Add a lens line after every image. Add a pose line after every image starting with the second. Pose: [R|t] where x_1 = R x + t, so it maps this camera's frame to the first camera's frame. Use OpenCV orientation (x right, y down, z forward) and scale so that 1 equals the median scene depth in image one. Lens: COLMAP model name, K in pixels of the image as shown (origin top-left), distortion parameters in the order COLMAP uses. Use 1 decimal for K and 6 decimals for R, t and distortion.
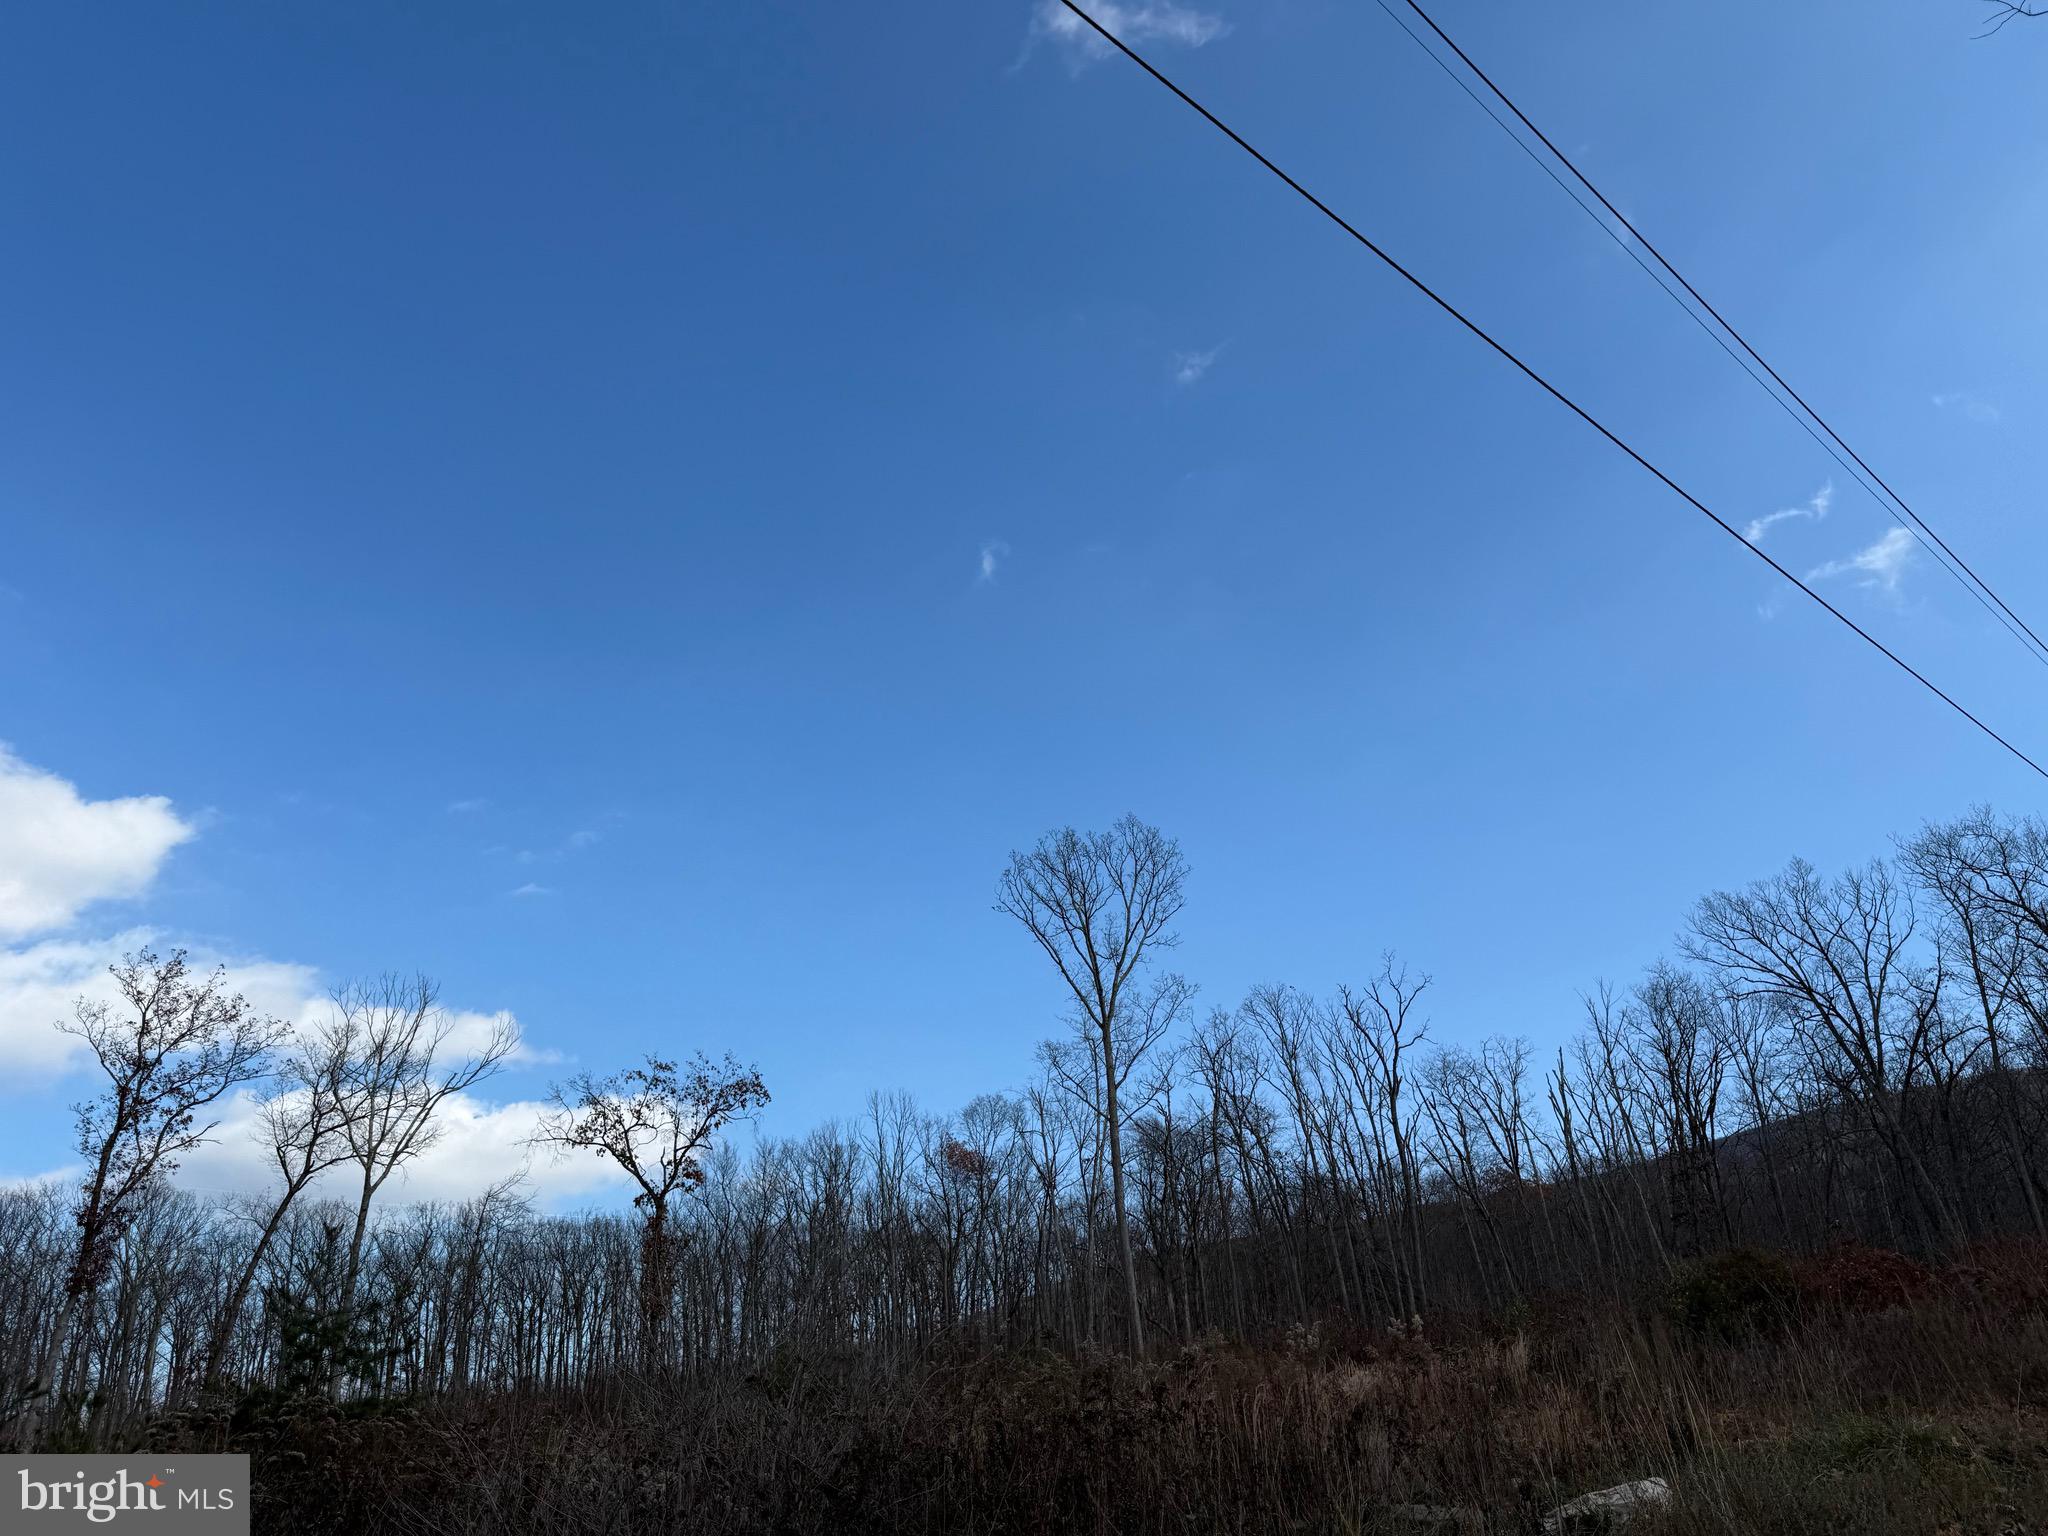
lens RADIAL K [[1413.9, 0, 1031.7], [0, 1413.9, 769.6], [0, 0, 1]] dist [0.073584, -0.090723]
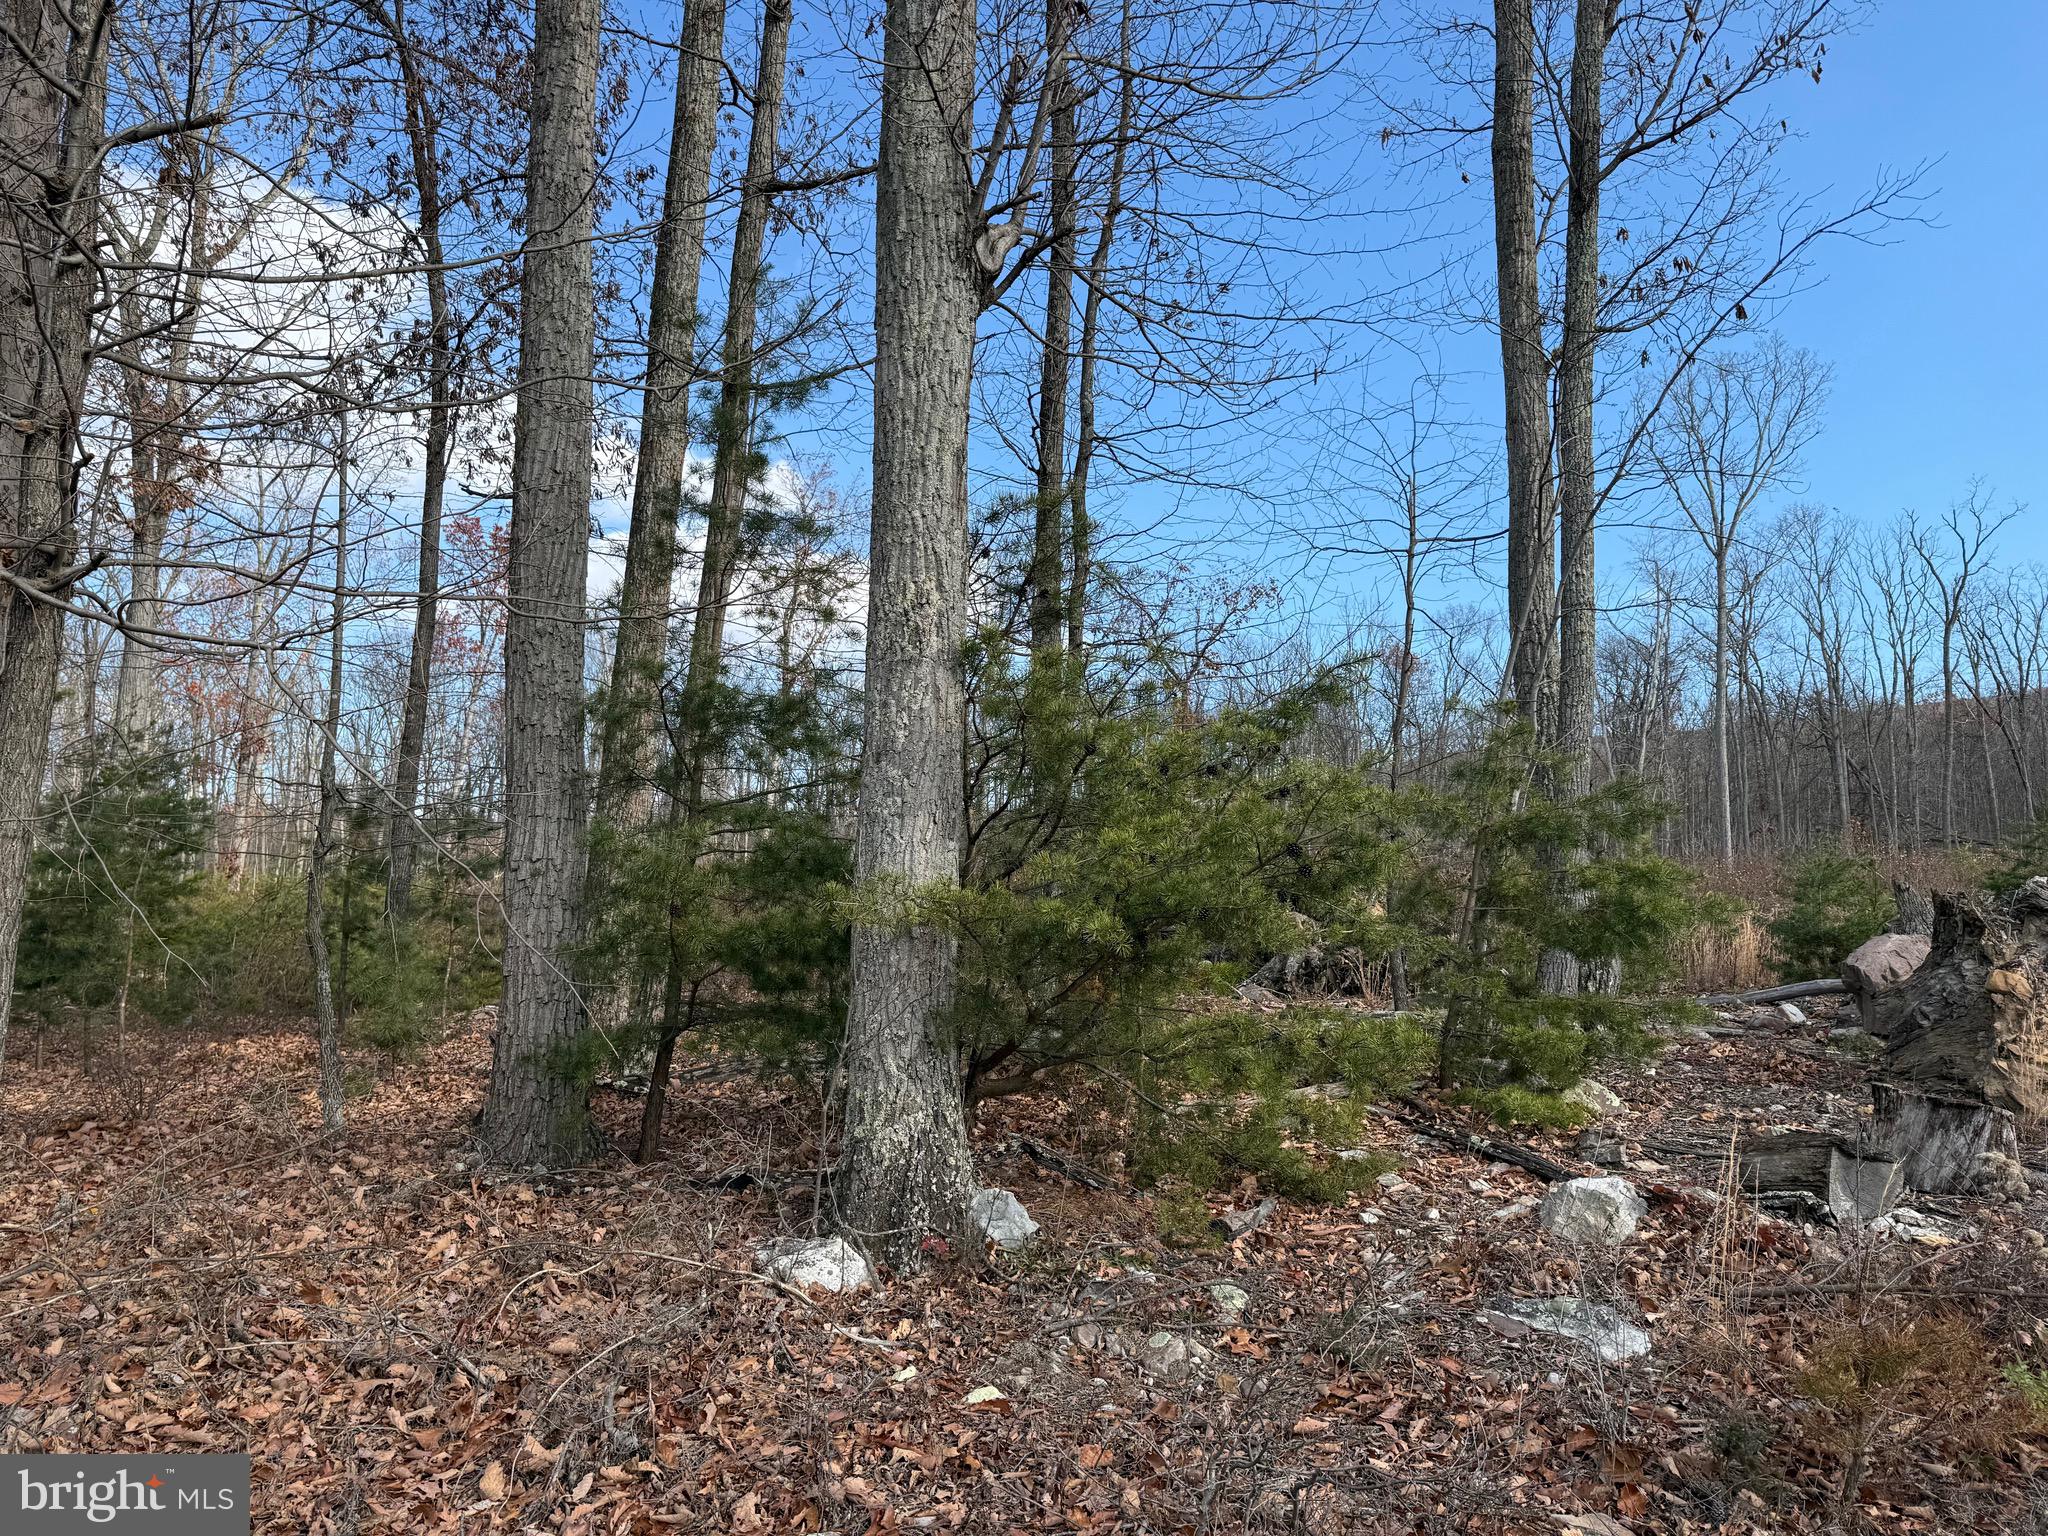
lens RADIAL K [[1413.9, 0, 1019.1], [0, 1413.9, 784.3], [0, 0, 1]] dist [0.073584, -0.090723]
pose [[0.974178, 0.071483, -0.214168, -0.158885], [0.010175, 0.933696, 0.357921, -0.028722], [0.225553, -0.350858, 0.908859, -0.076763]]
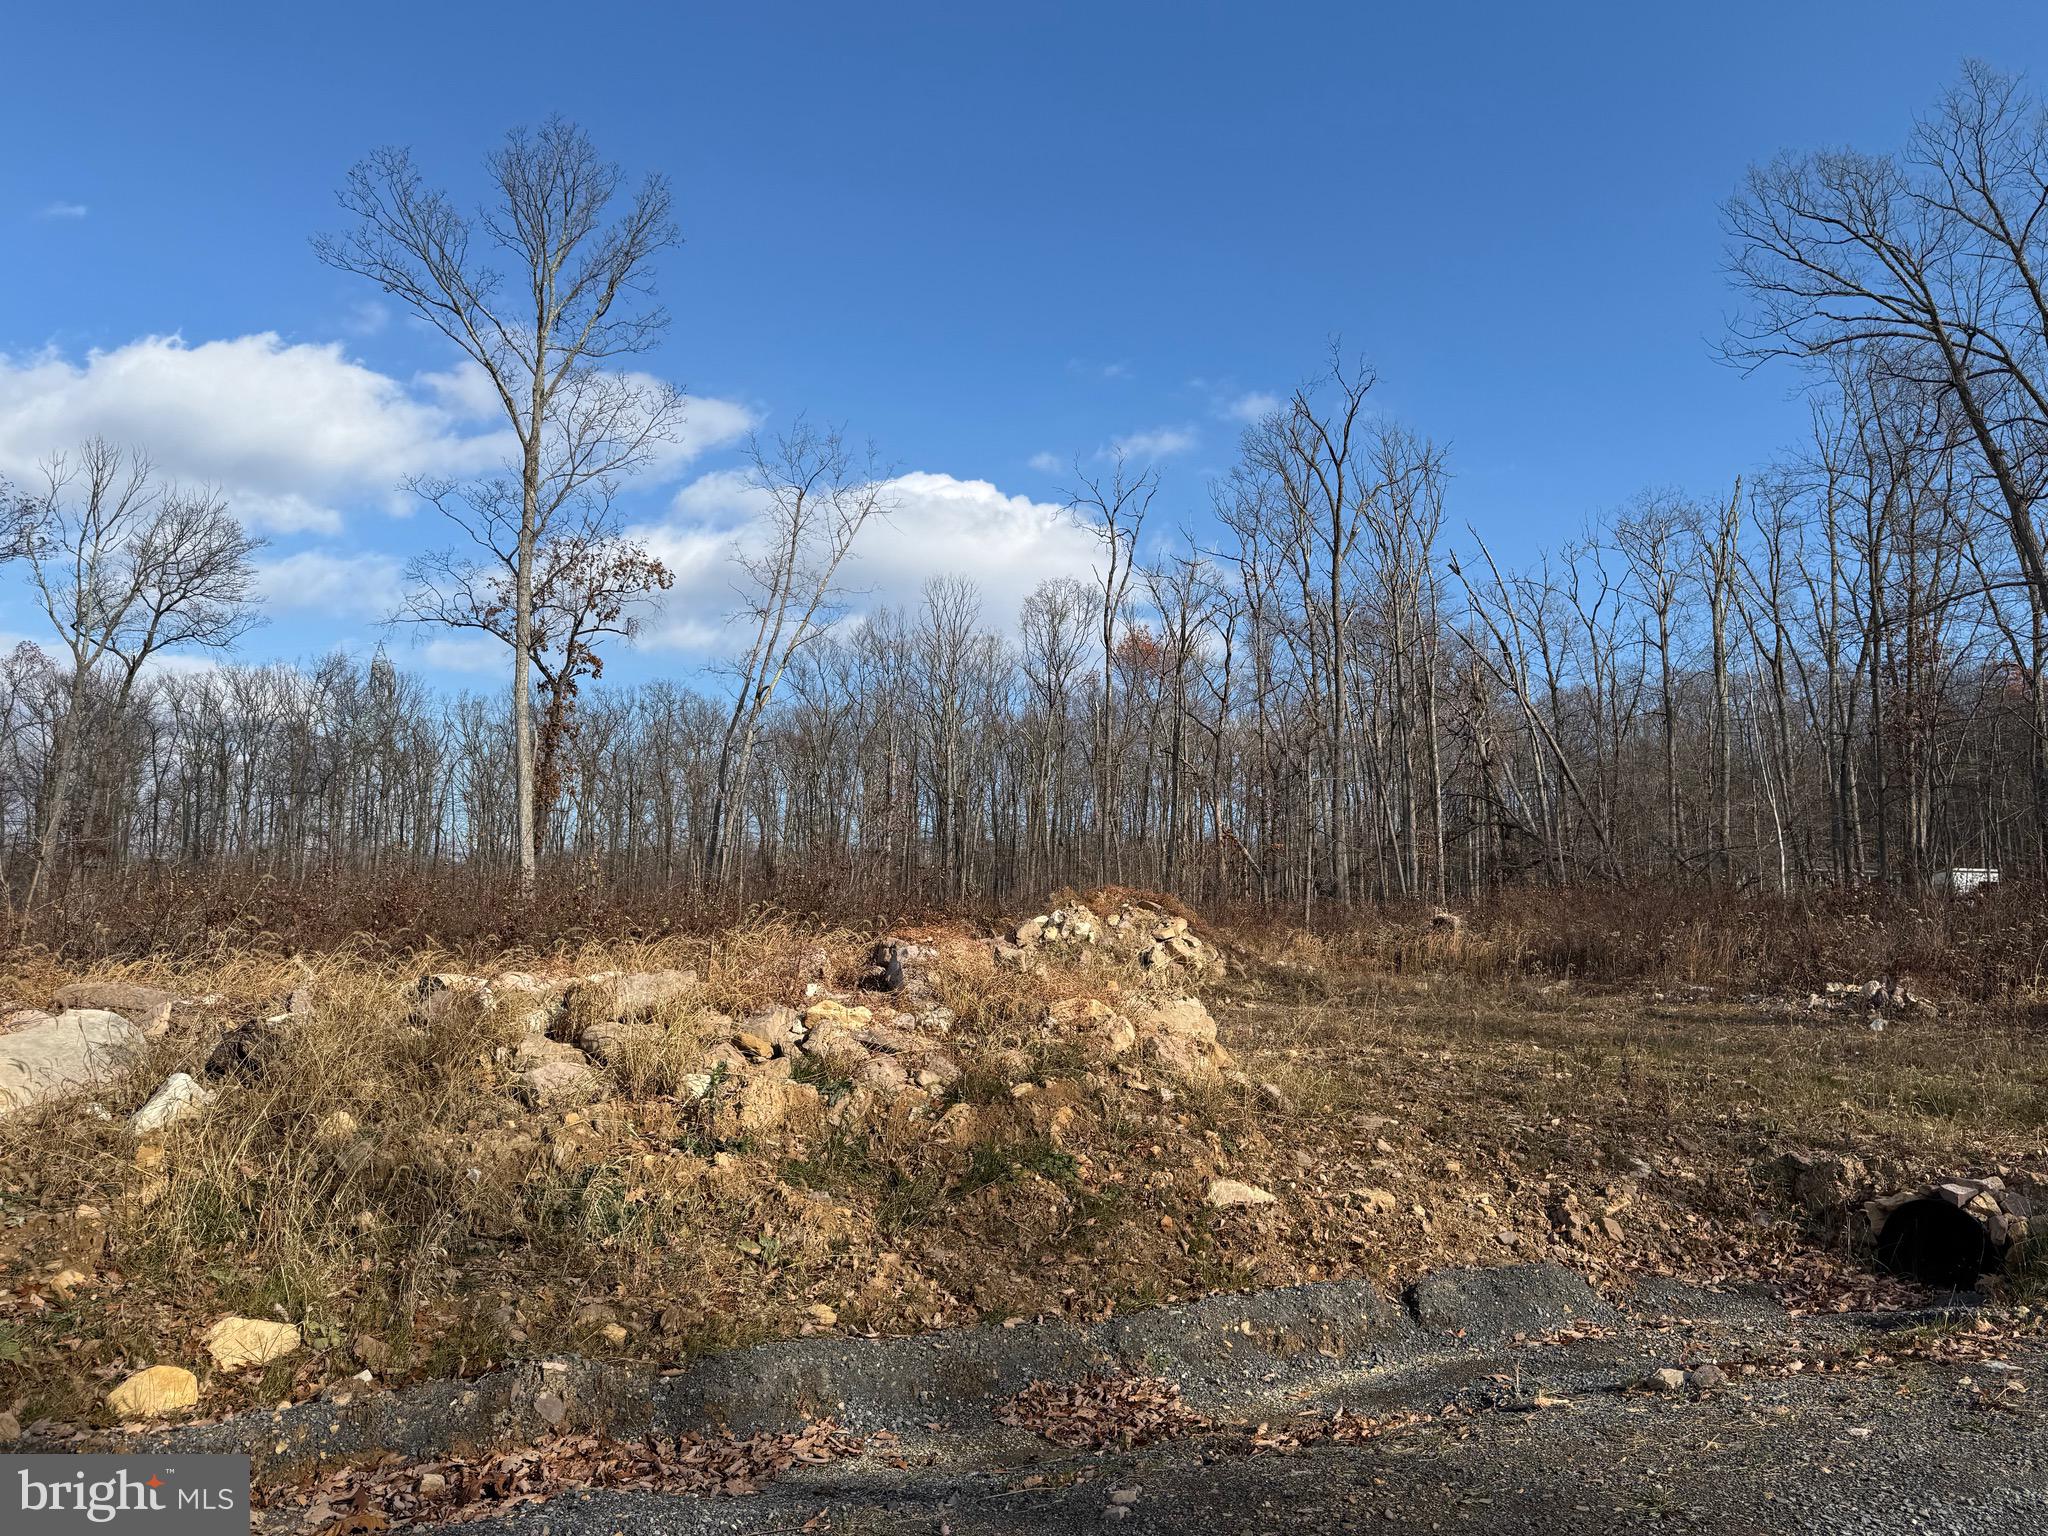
lens RADIAL K [[1413.9, 0, 1044.7], [0, 1413.9, 764.4], [0, 0, 1]] dist [0.073584, -0.090723]
pose [[0.912950, 0.036697, -0.406418, 0.441486], [0.101606, 0.944140, 0.313490, 0.102646], [0.395219, -0.327496, 0.858224, 0.354009]]
